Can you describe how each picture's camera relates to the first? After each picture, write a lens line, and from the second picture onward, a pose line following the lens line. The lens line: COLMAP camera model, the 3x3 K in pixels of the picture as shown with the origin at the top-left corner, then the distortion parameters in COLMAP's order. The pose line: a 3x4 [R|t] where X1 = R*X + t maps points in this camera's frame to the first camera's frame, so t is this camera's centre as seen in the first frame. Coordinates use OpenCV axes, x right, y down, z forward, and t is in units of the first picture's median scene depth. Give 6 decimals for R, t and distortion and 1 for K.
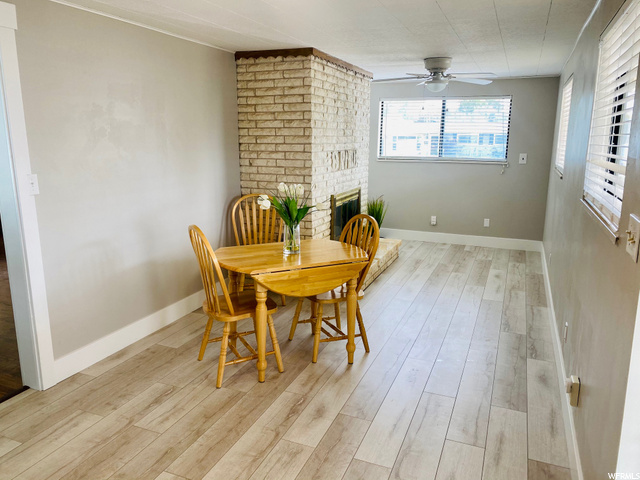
lens RADIAL K [[488.7, 0, 320.0], [0, 488.7, 240.0], [0, 0, 1]] dist [0.085947, -0.116356]
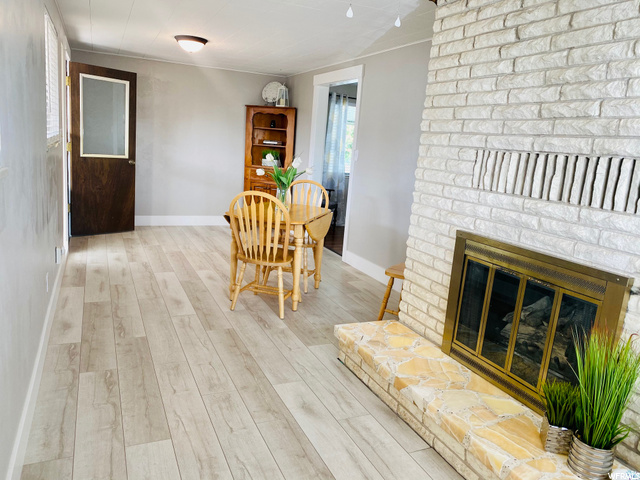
lens RADIAL K [[488.7, 0, 320.0], [0, 488.7, 240.0], [0, 0, 1]] dist [0.085947, -0.116356]
pose [[-0.690024, 0.082781, -0.719037, 0.789918], [-0.226465, 0.918864, 0.323113, -0.337142], [0.687445, 0.385792, -0.615291, 1.875439]]
